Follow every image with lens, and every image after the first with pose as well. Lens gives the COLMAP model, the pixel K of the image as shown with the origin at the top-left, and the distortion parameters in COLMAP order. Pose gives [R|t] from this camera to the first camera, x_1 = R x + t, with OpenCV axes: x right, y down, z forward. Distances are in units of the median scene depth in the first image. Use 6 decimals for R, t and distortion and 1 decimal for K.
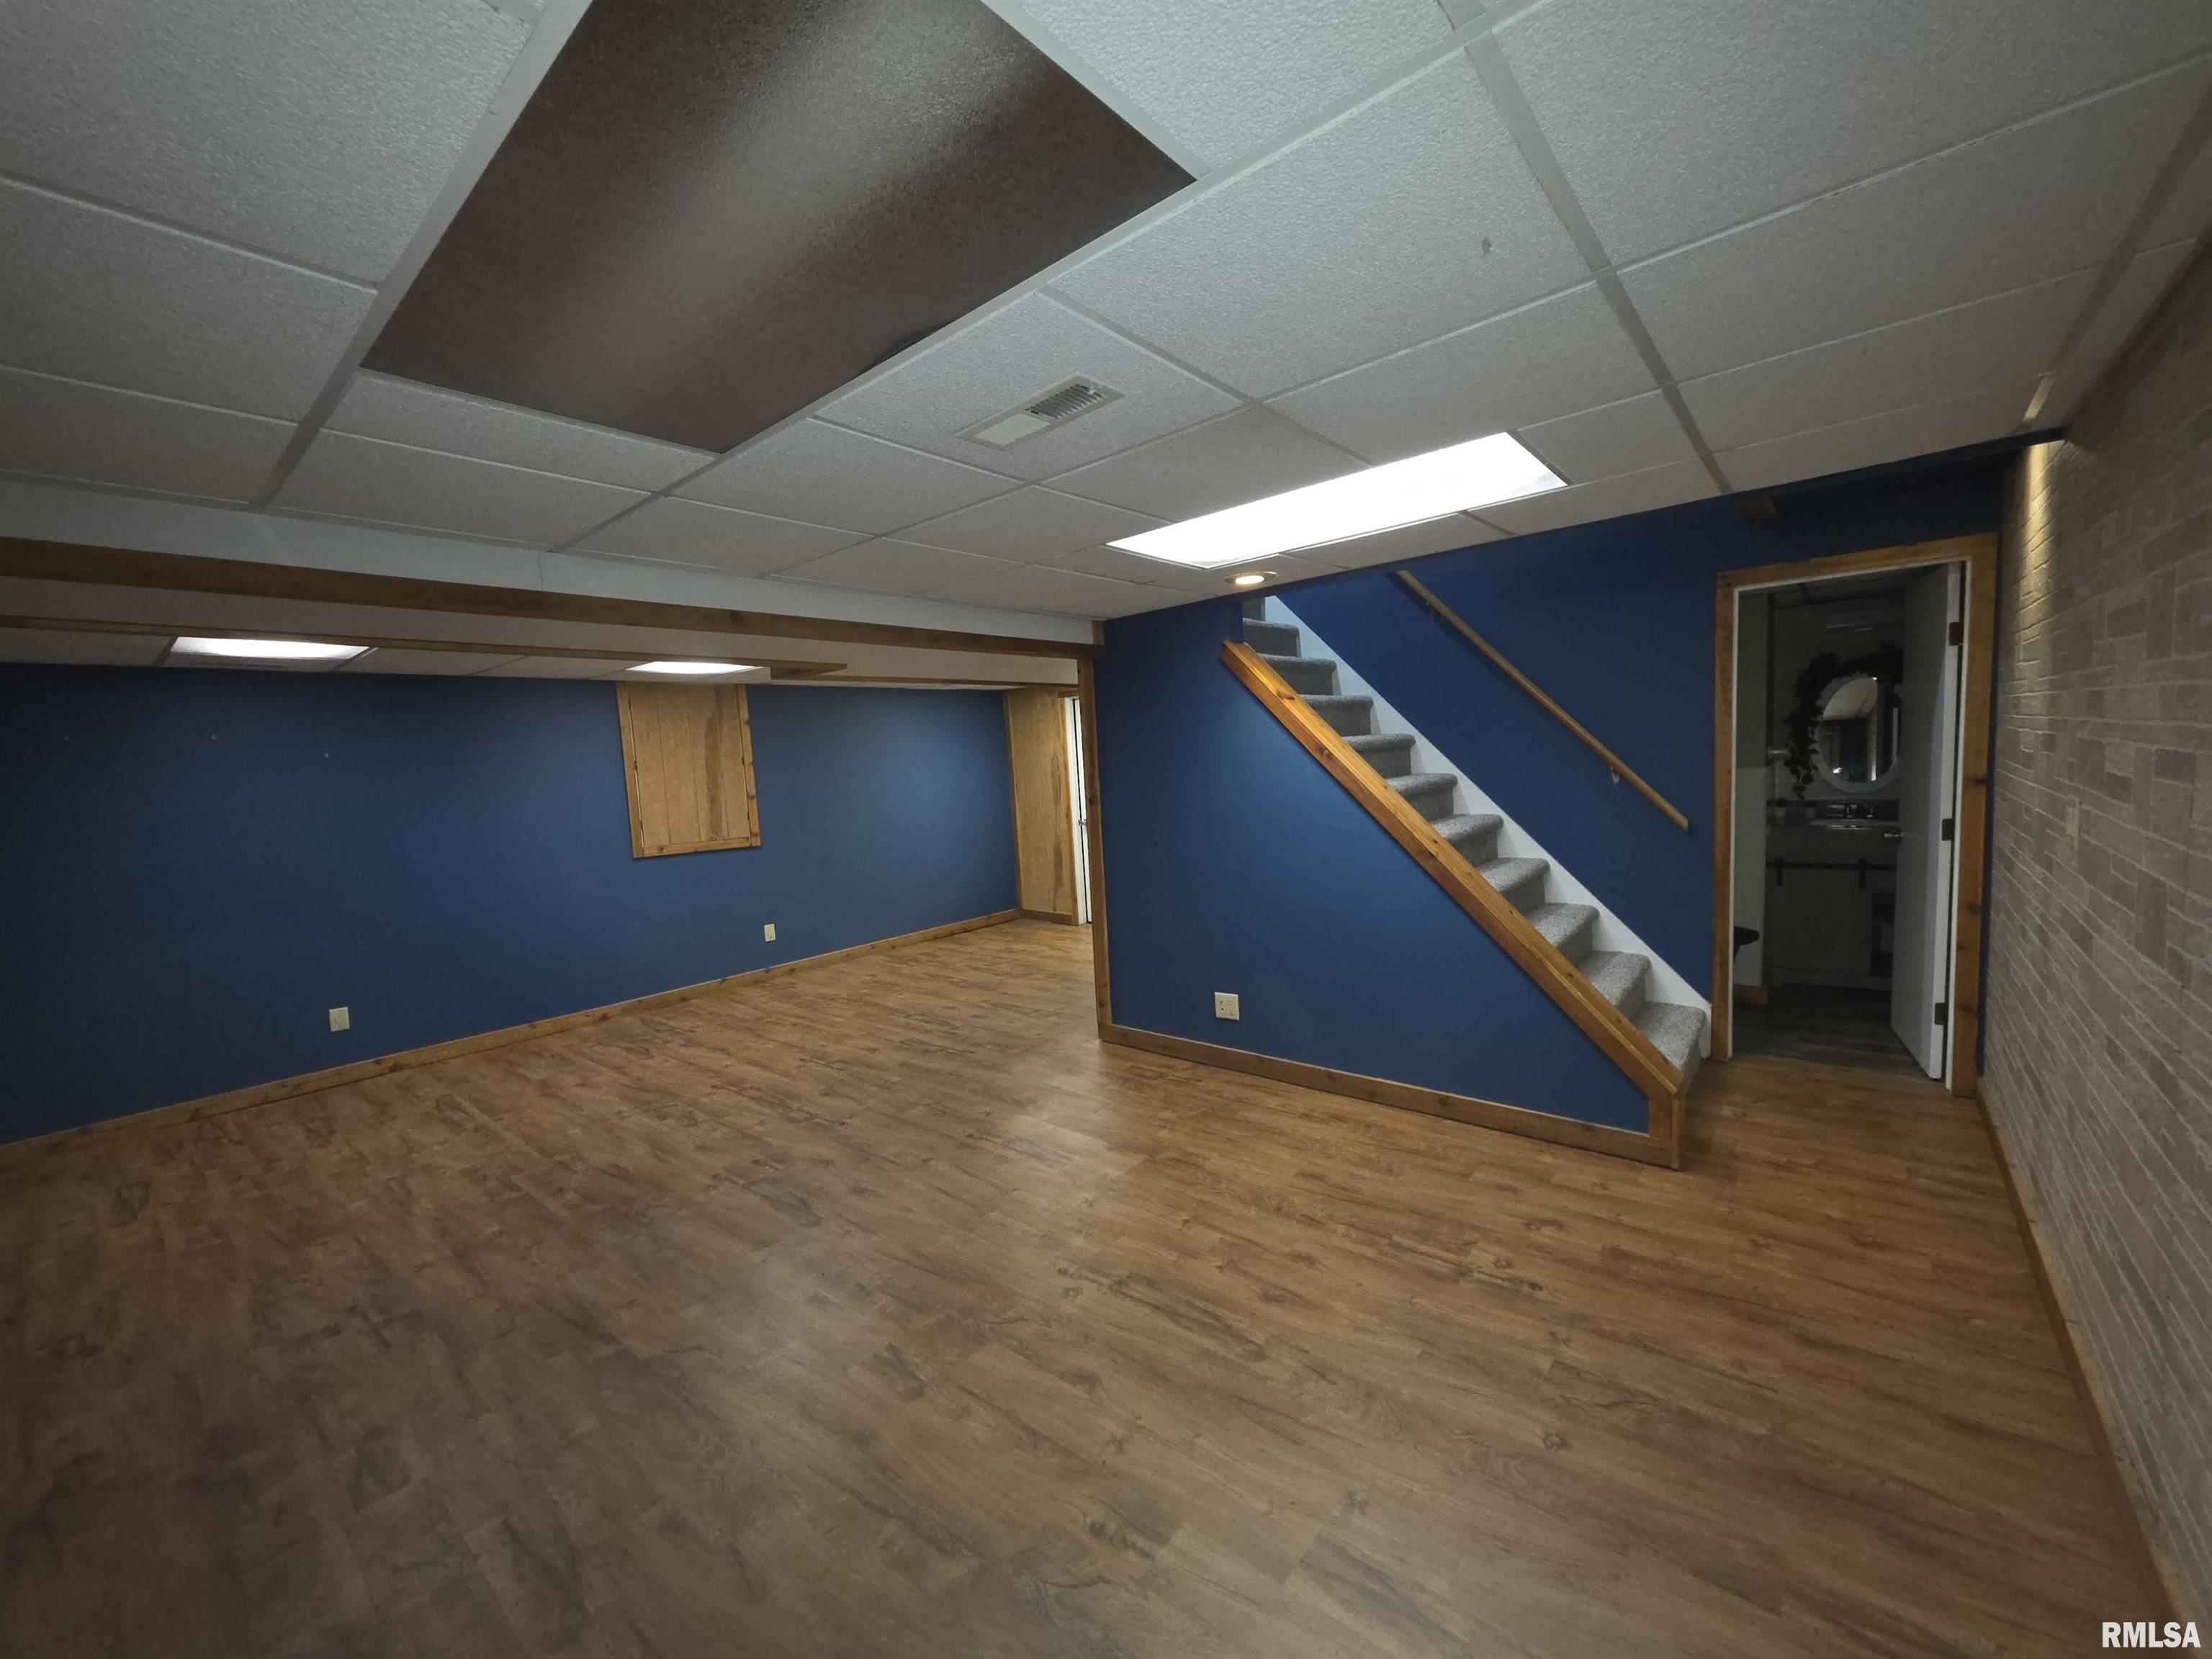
lens RADIAL K [[875.3, 0, 1106.0], [0, 875.3, 829.5], [0, 0, 1]] dist [0.004264, -0.002160]
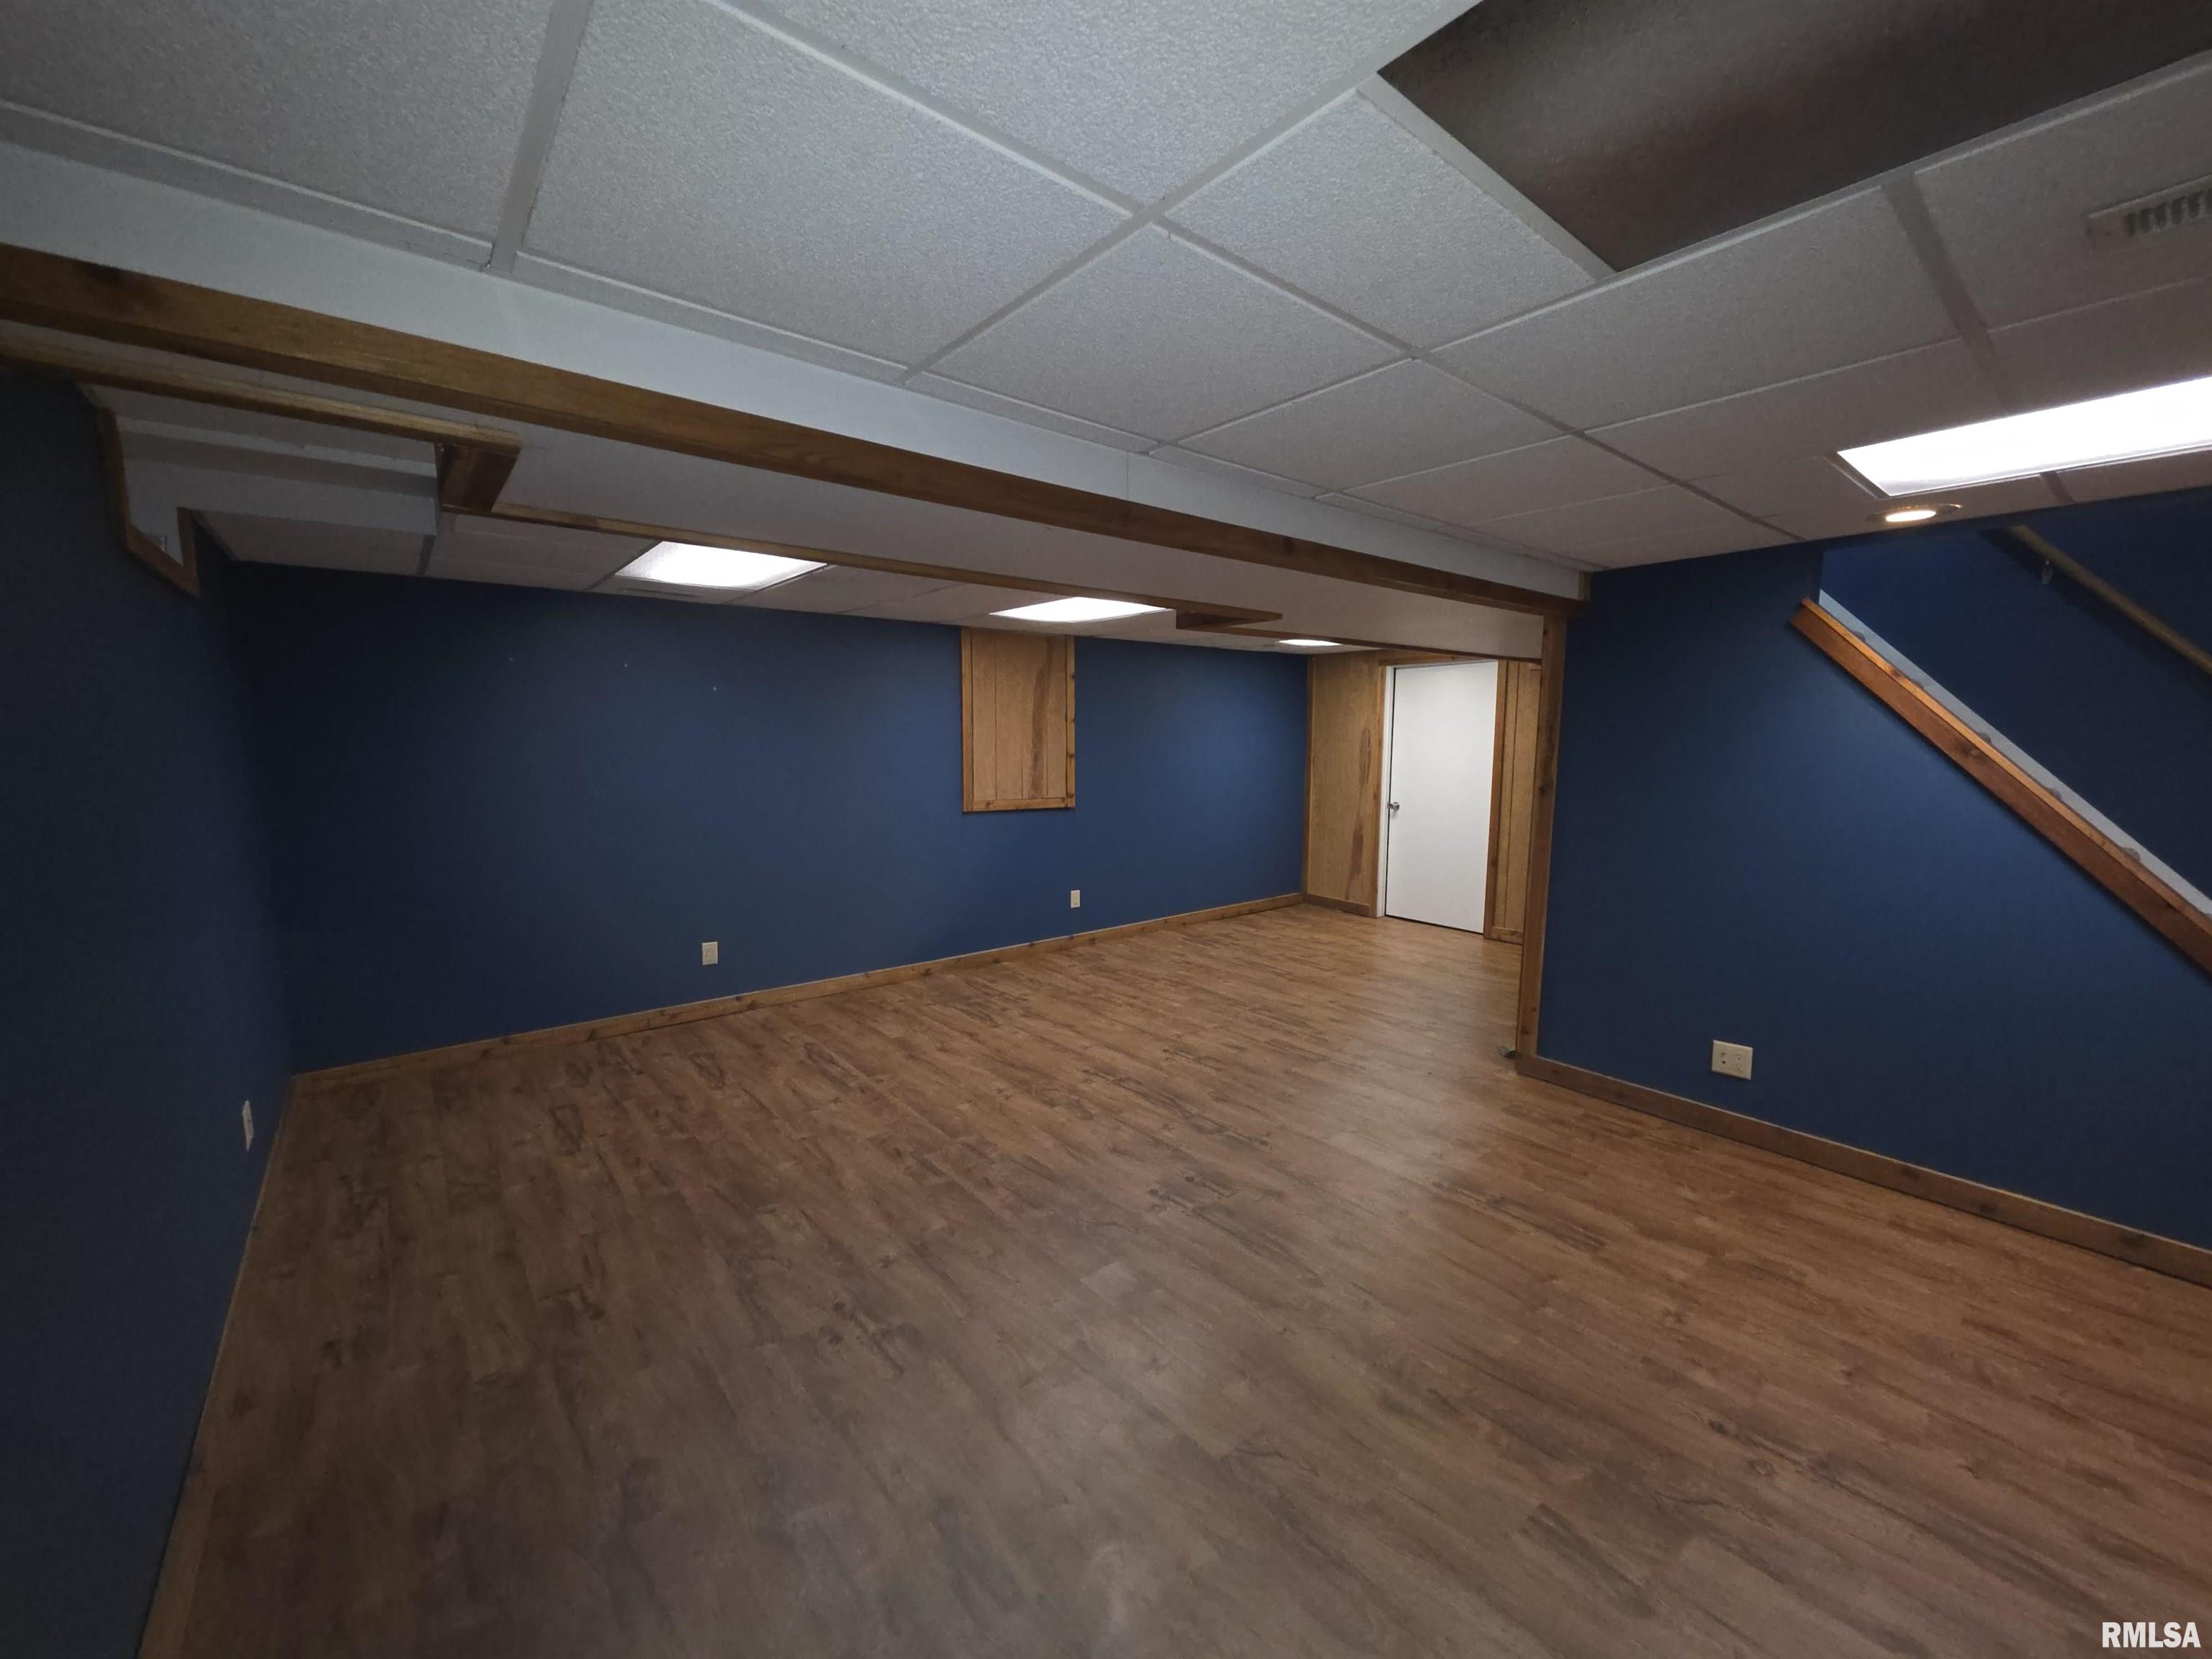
lens RADIAL K [[875.3, 0, 1106.0], [0, 875.3, 829.5], [0, 0, 1]] dist [0.004264, -0.002160]
pose [[0.980834, 0.079342, -0.177957, -0.278456], [-0.072888, 0.996433, 0.042528, -0.000554], [0.180696, -0.028742, 0.983119, 0.106041]]
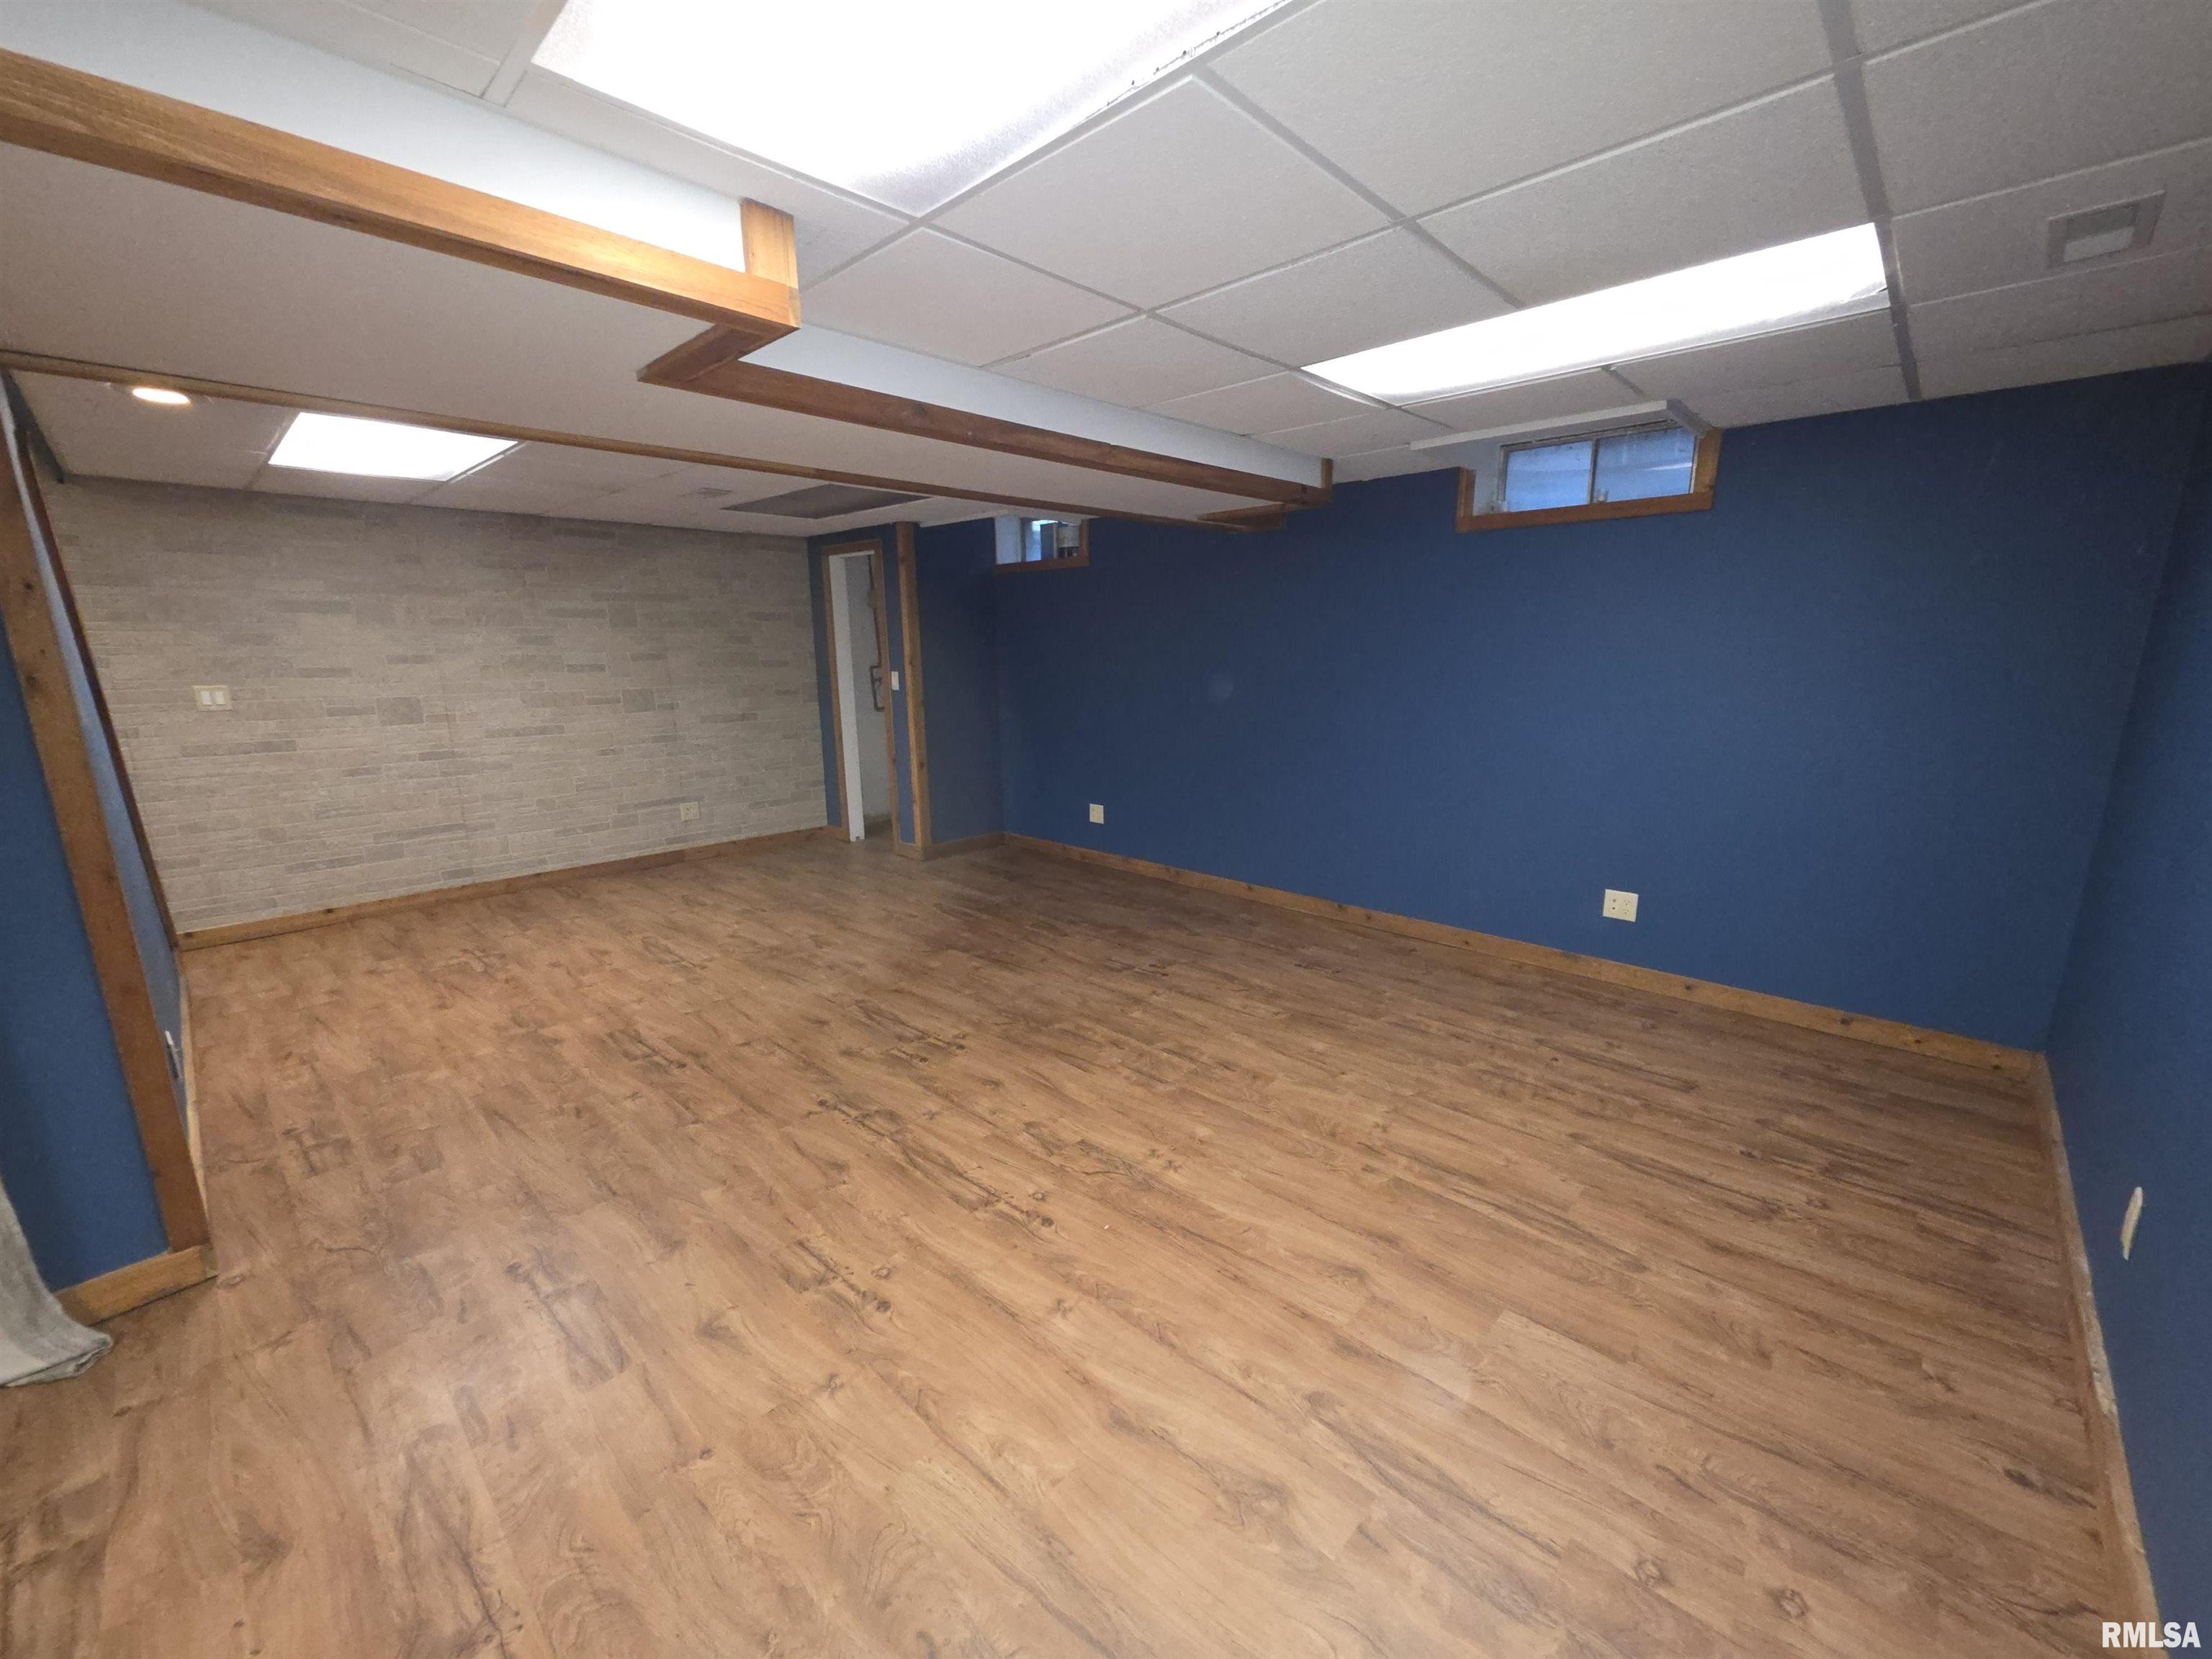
lens RADIAL K [[875.3, 0, 1106.0], [0, 875.3, 829.5], [0, 0, 1]] dist [0.004264, -0.002160]
pose [[-0.996159, 0.051097, 0.071102, -0.521987], [0.069312, 0.956379, 0.283788, -0.072528], [-0.053499, 0.287626, -0.956247, 1.404439]]
